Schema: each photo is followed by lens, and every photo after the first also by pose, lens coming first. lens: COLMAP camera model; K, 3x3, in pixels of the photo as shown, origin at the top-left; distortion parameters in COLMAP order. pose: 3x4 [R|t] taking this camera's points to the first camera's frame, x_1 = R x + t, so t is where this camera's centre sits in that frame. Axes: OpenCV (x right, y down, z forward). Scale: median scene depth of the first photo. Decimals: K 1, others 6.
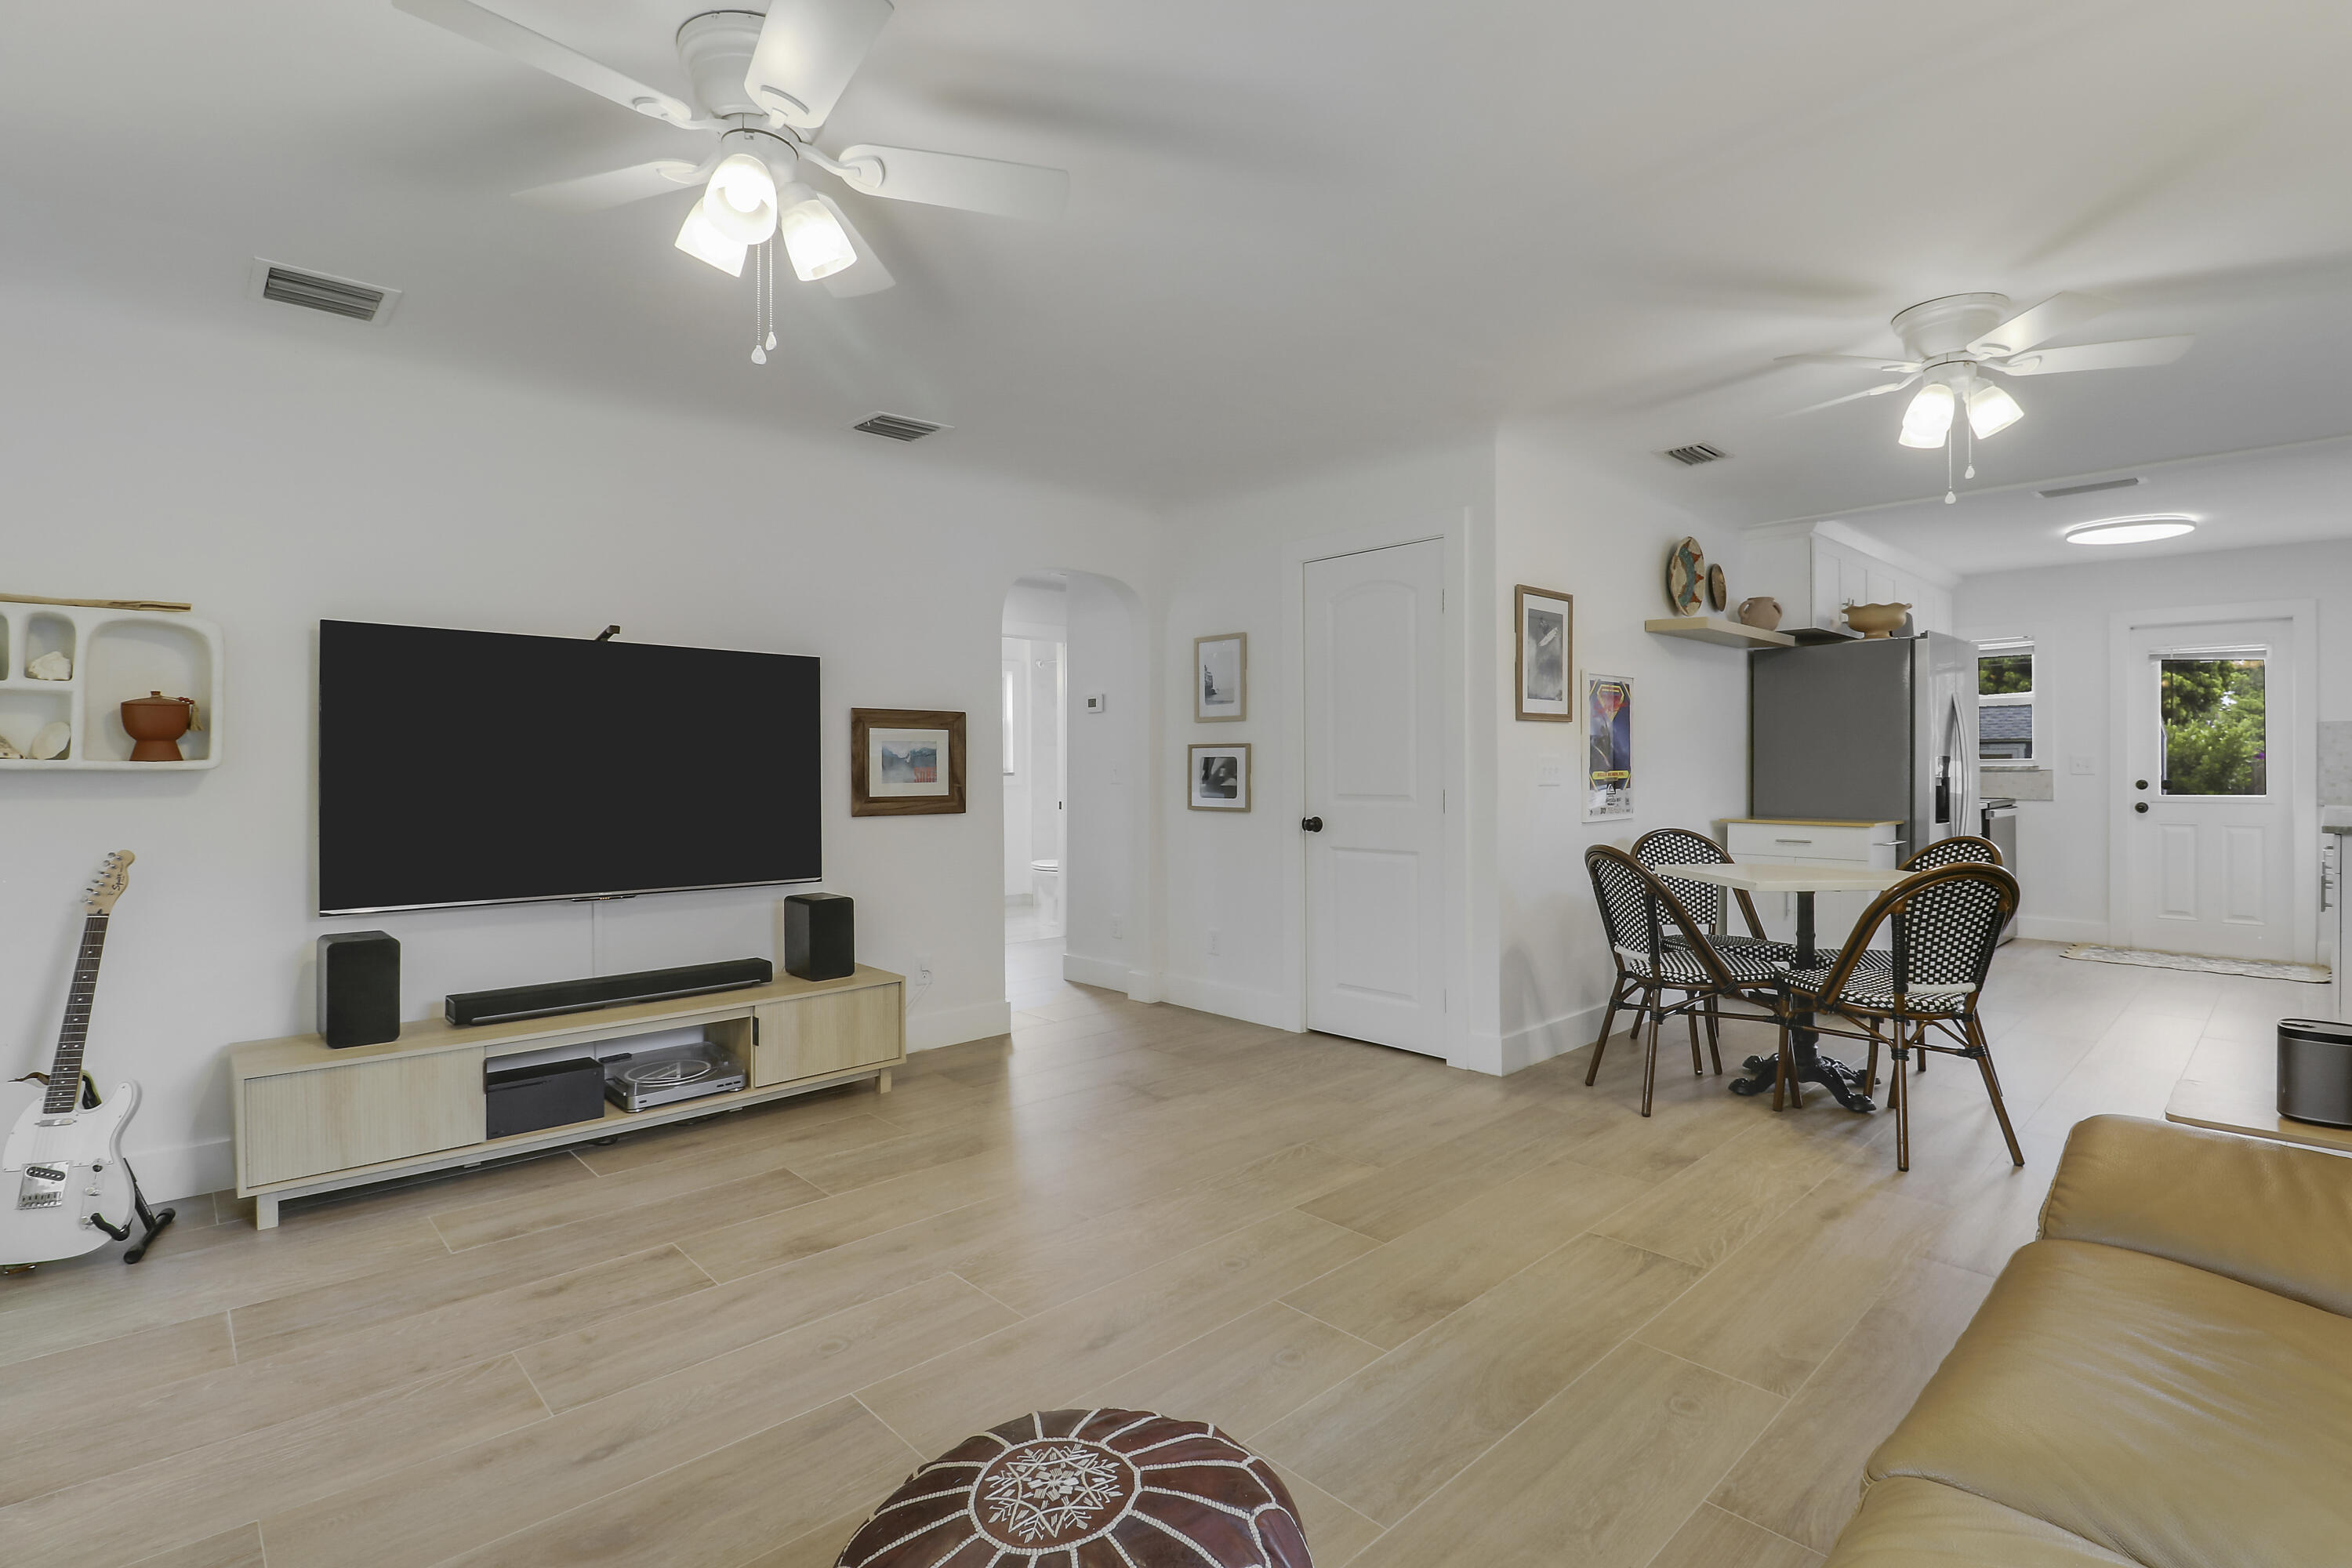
lens RADIAL K [[1072.8, 0, 1168.8], [0, 1072.8, 790.4], [0, 0, 1]] dist [0.003887, -0.015293]
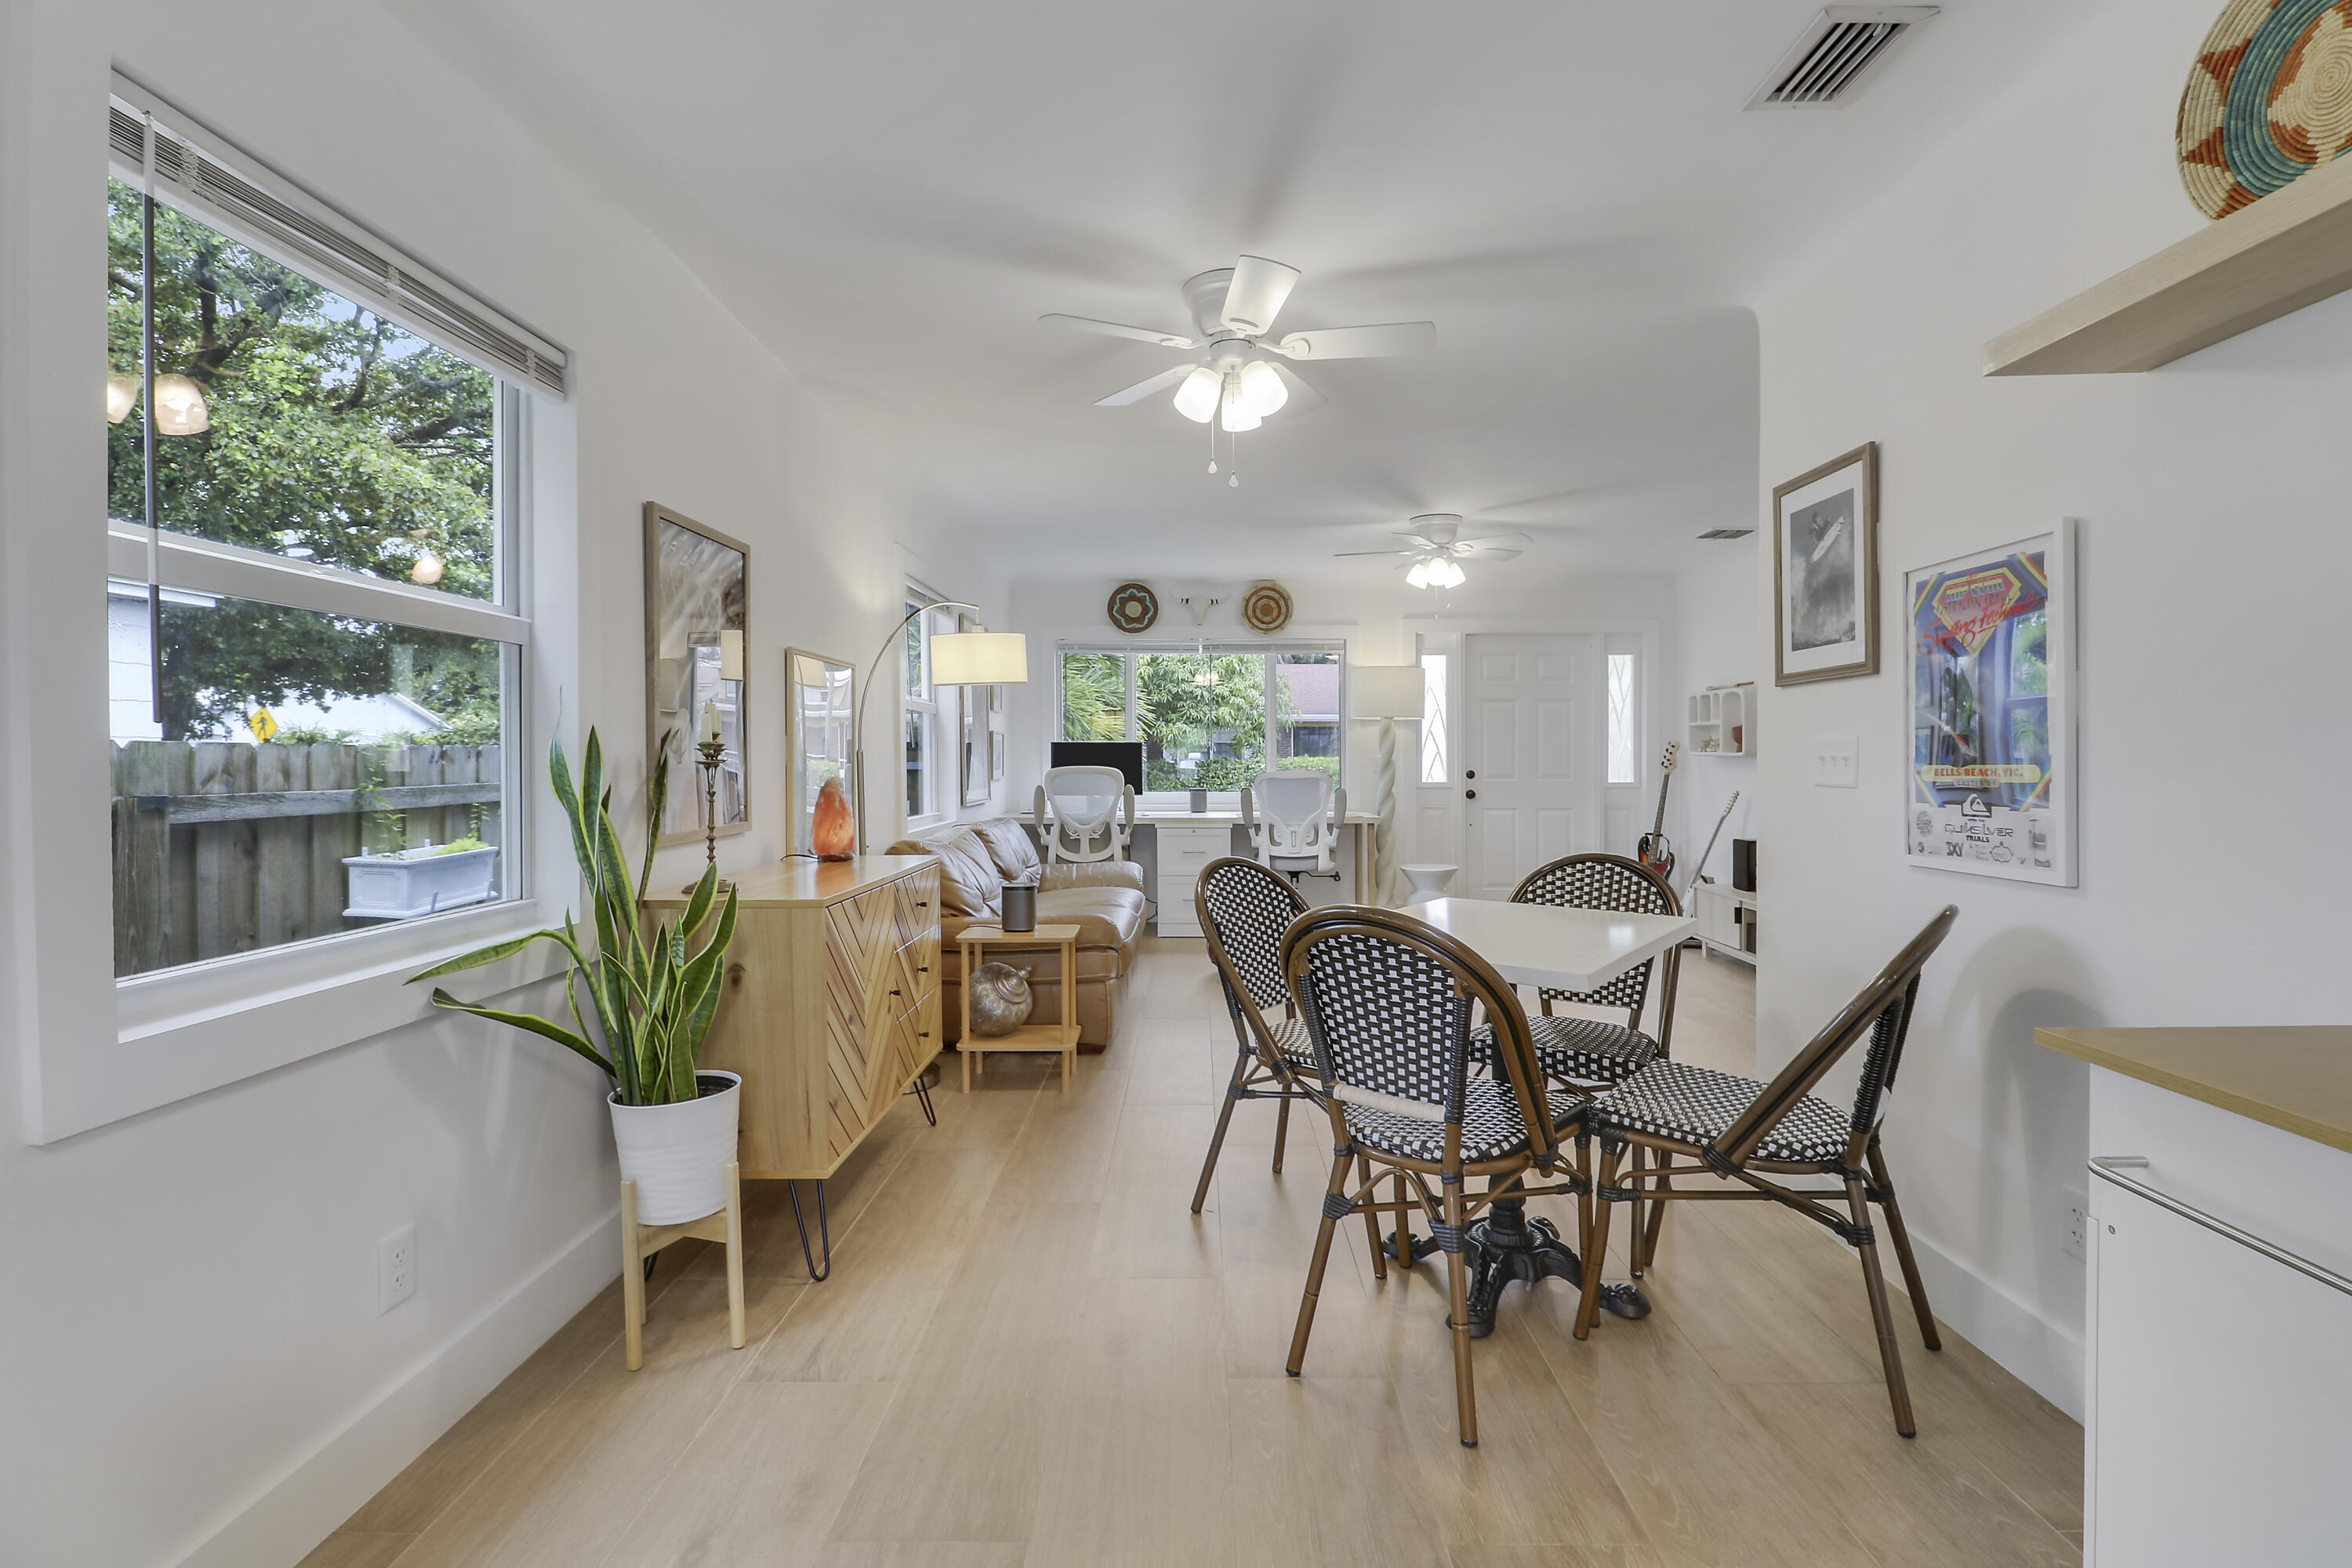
lens RADIAL K [[1110.7, 0, 1176.0], [0, 1110.7, 784.0], [0, 0, 1]] dist [0.000749, -0.007963]
pose [[-0.682402, 0.021901, -0.730649, 1.025192], [-0.008849, 0.999230, 0.038216, -0.026125], [0.730923, 0.032544, -0.681683, 1.121626]]
